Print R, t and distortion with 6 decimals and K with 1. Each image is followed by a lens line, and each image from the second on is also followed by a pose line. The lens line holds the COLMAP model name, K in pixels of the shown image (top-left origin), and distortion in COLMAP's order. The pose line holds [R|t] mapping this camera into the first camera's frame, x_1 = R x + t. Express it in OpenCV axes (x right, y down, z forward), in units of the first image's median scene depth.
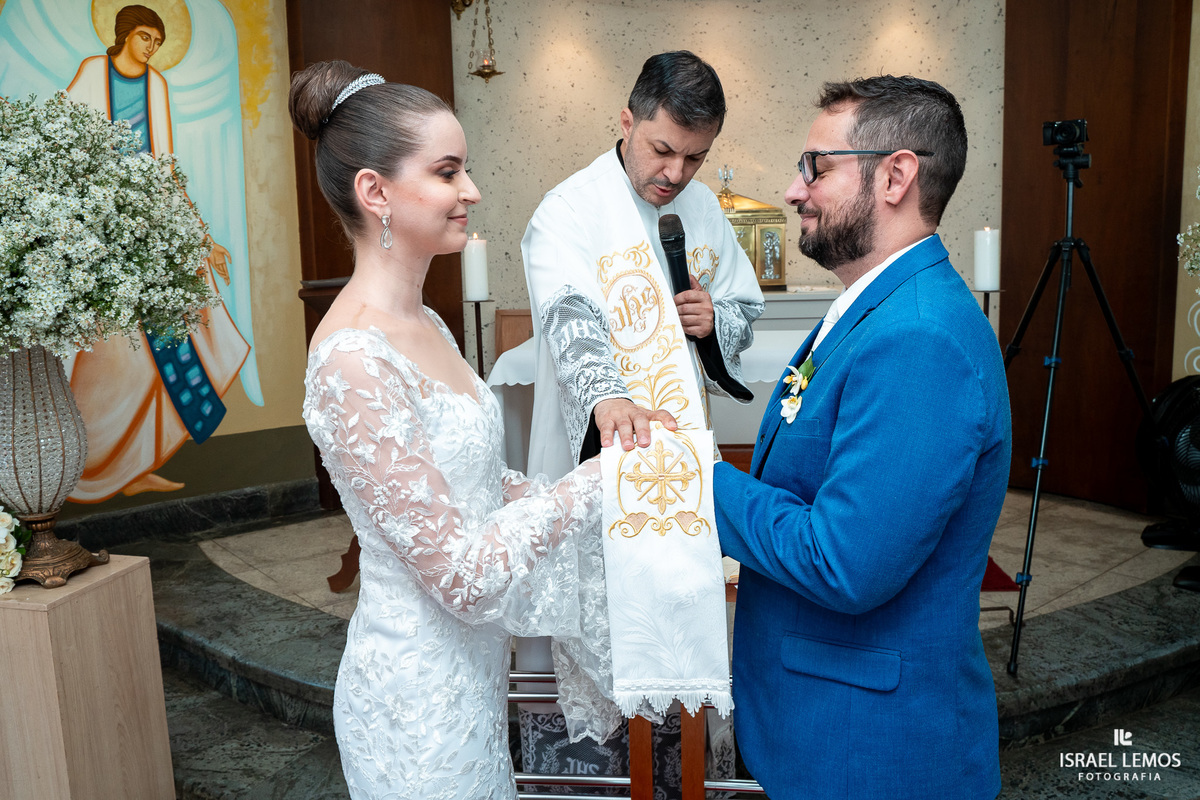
lens RADIAL K [[1025.7, 0, 602.2], [0, 1025.7, 401.2], [0, 0, 1]] dist [-0.100323, 0.078048]
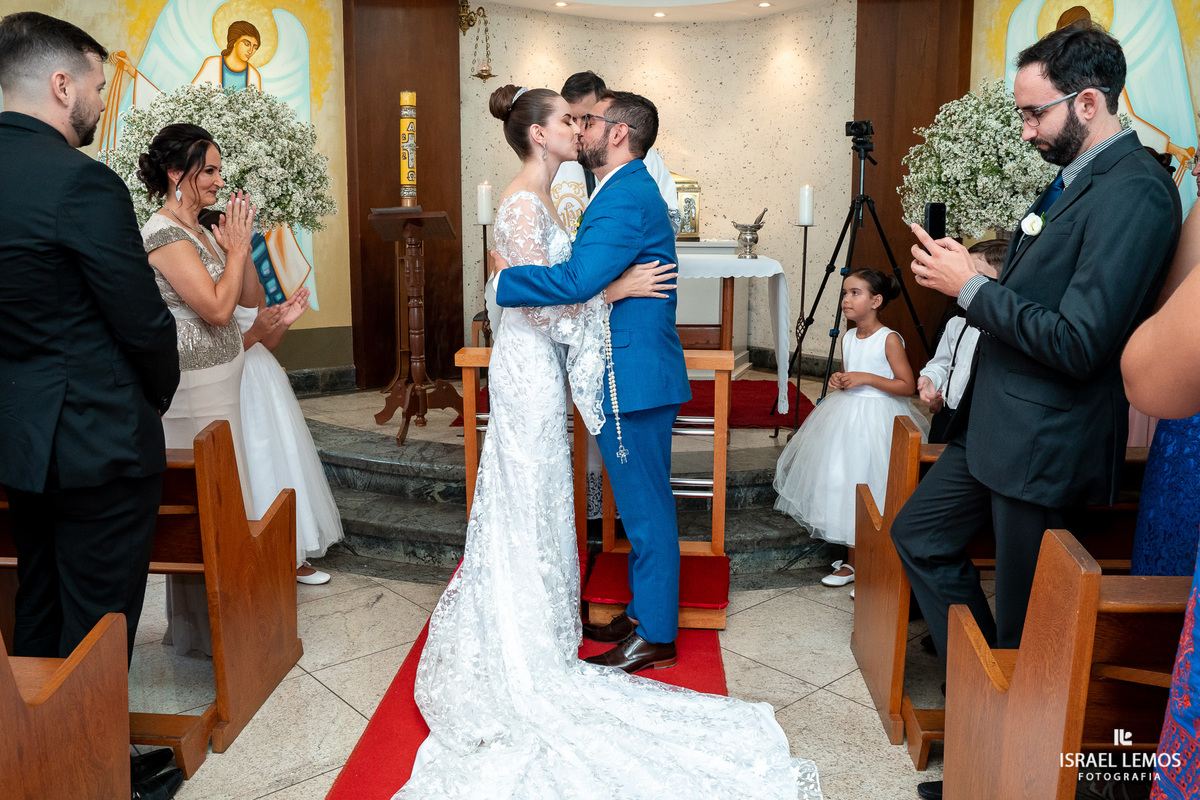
lens RADIAL K [[986.0, 0, 602.1], [0, 986.0, 403.8], [0, 0, 1]] dist [-0.114510, 0.076061]
pose [[0.998962, 0.022356, 0.039683, 0.003303], [-0.023082, 0.999572, 0.017946, 0.106143], [-0.039265, -0.018844, 0.999051, -0.374436]]
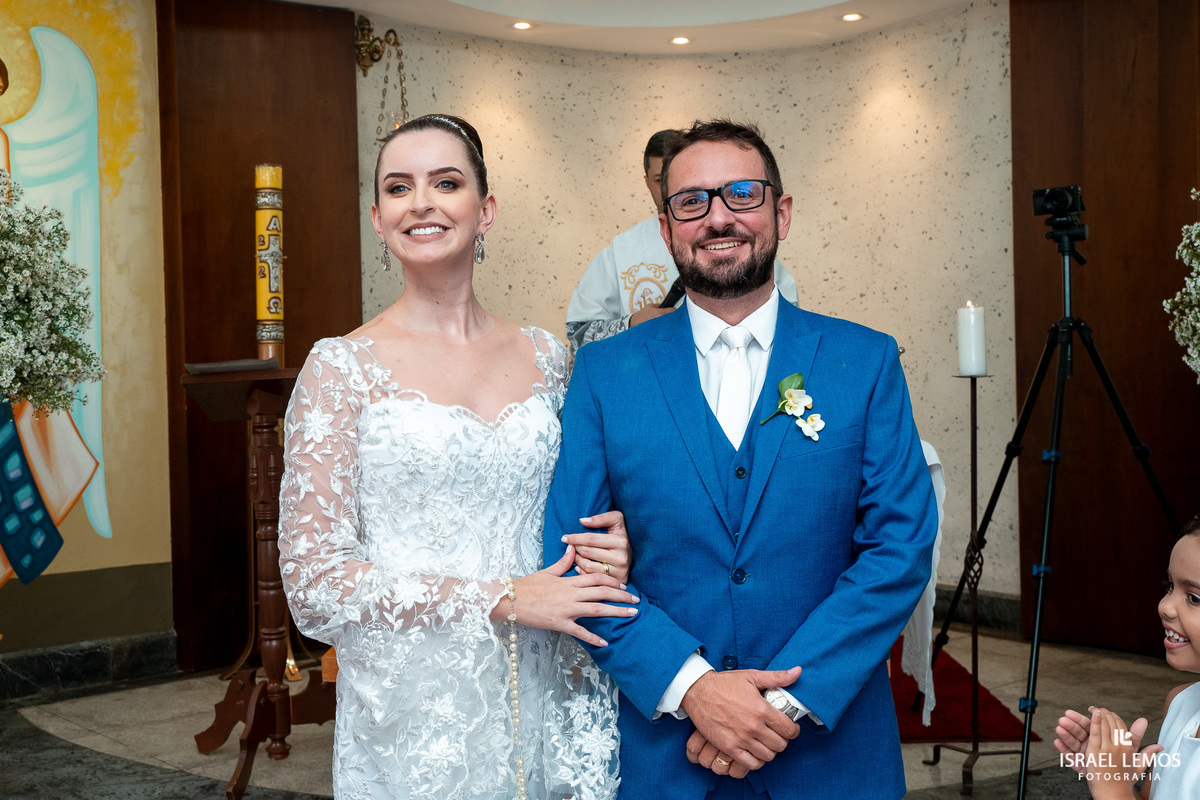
lens RADIAL K [[1397.5, 0, 605.0], [0, 1397.5, 398.3], [0, 0, 1]] dist [0.026925, 0.000000]
pose [[0.998746, 0.003287, 0.049952, -0.001369], [0.003794, 0.990004, -0.140991, 0.056925], [-0.049916, 0.141004, 0.988750, -0.133514]]
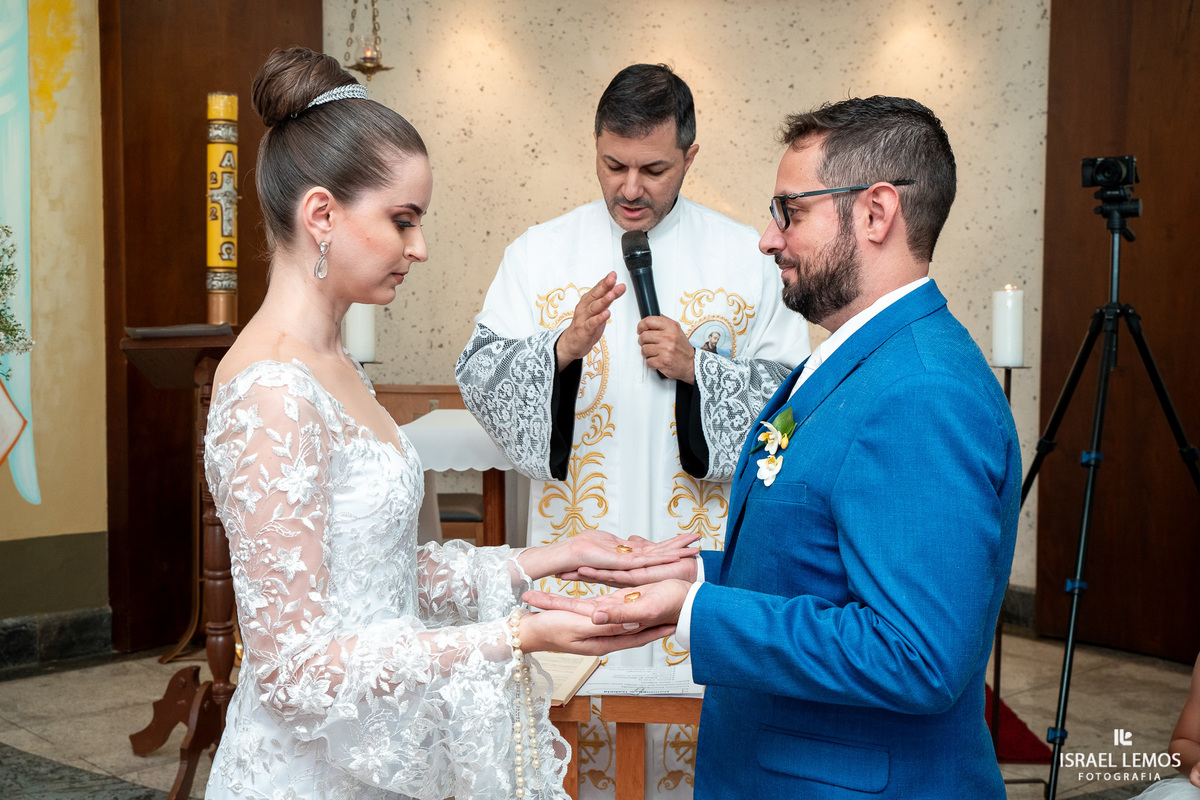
lens RADIAL K [[1482.7, 0, 604.5], [0, 1482.7, 398.0], [0, 0, 1]] dist [0.060733, 0.000000]
pose [[0.997091, 0.029069, 0.070462, -0.012102], [-0.022313, 0.995242, -0.094850, 0.023124], [-0.072884, 0.093002, 0.992995, -0.095306]]
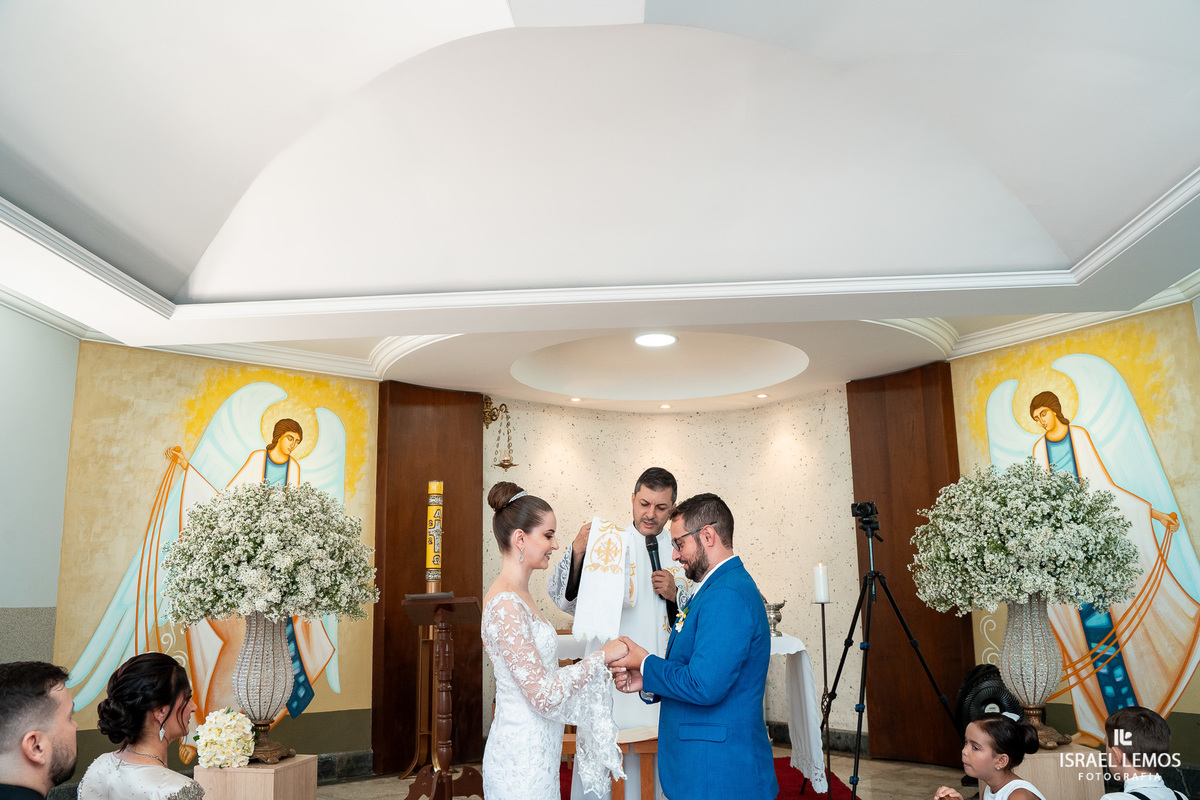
lens RADIAL K [[986.0, 0, 602.7], [0, 986.0, 392.6], [0, 0, 1]] dist [-0.114510, 0.076061]
pose [[0.999174, 0.016767, 0.037022, -0.032215], [-0.002478, 0.934373, -0.356287, 0.098693], [-0.040566, 0.355901, 0.933643, -0.426608]]
